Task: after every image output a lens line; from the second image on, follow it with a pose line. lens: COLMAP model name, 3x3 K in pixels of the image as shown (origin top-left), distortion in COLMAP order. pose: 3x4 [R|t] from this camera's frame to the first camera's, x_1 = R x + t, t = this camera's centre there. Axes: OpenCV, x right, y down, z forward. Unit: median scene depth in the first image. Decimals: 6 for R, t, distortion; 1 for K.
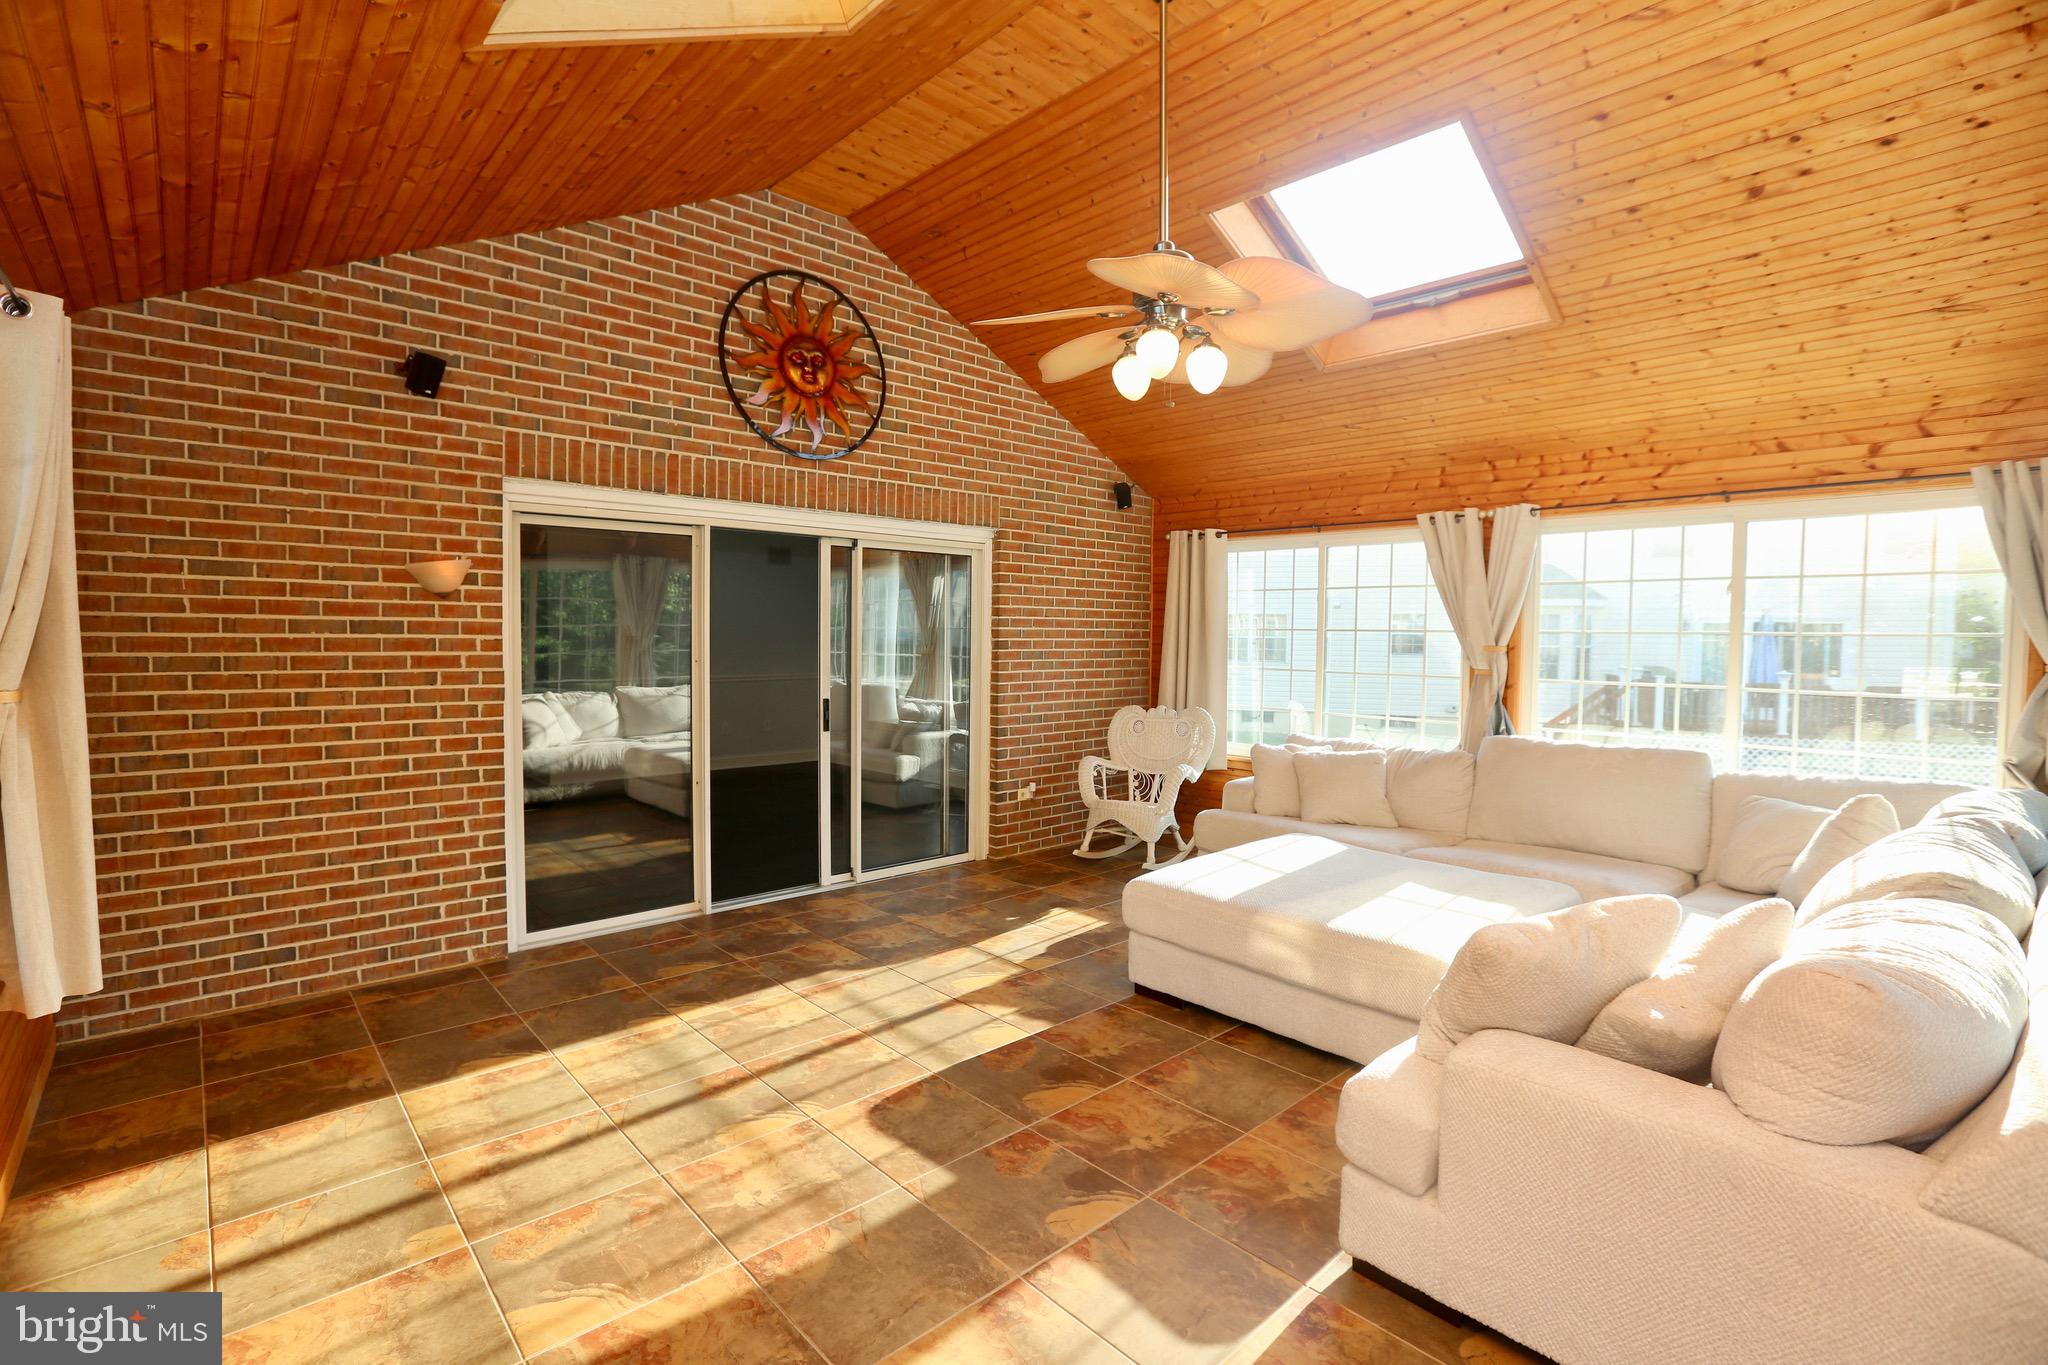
lens RADIAL K [[930.6, 0, 1014.9], [0, 930.6, 681.8], [0, 0, 1]] dist [-0.043968, 0.009182]
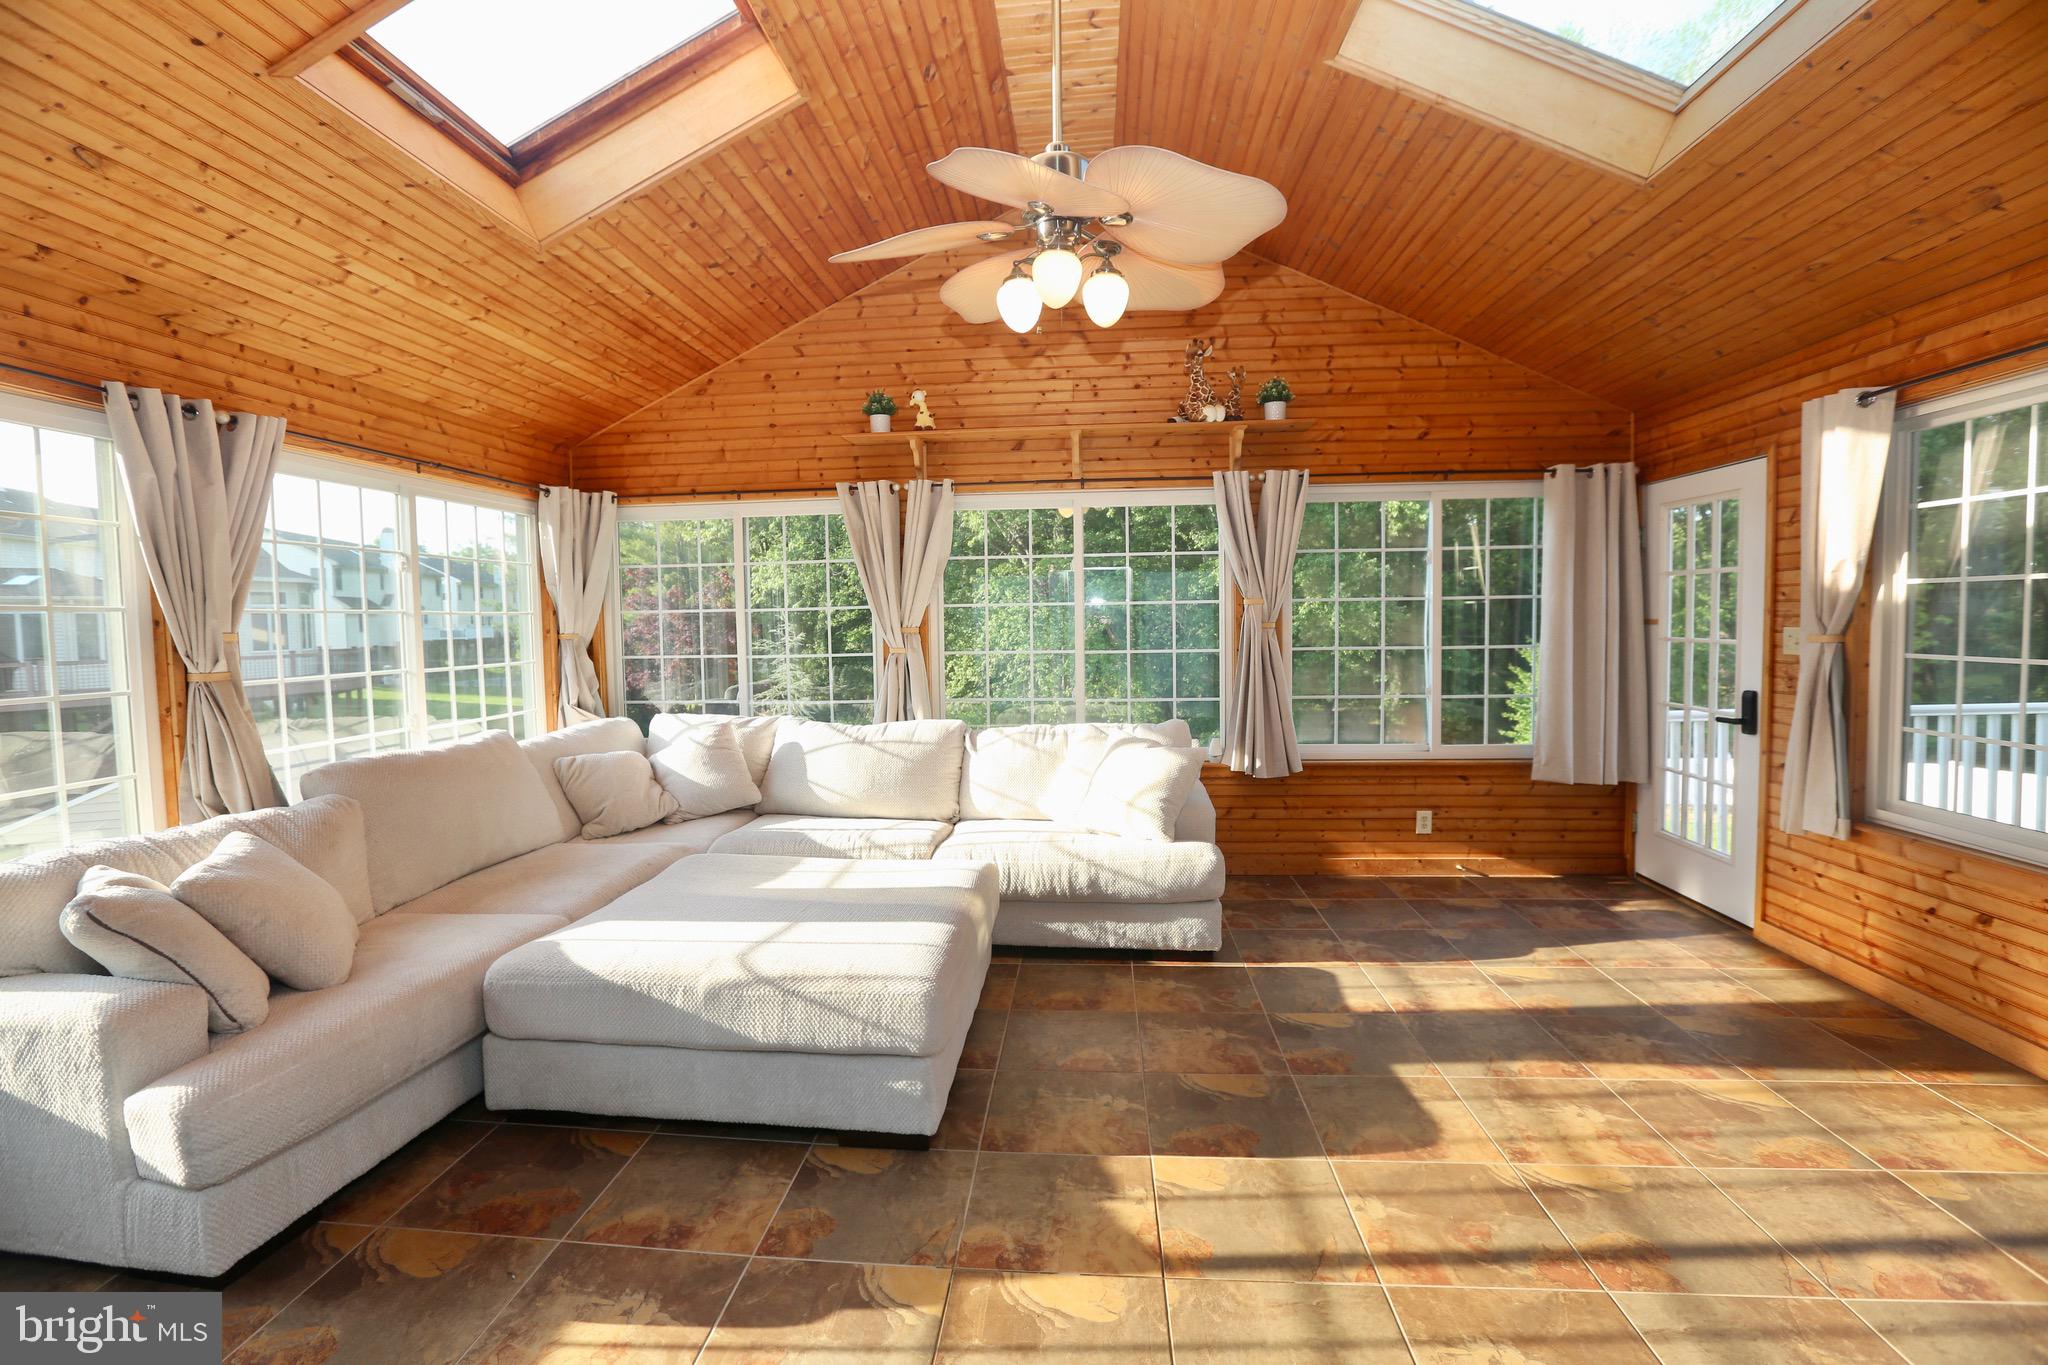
lens RADIAL K [[930.6, 0, 1012.4], [0, 930.6, 683.9], [0, 0, 1]] dist [-0.043968, 0.009182]
pose [[-0.673225, -0.041724, 0.738259, -0.476307], [0.051258, 0.993372, 0.102885, -0.070565], [-0.737659, 0.107107, -0.666624, 1.708501]]
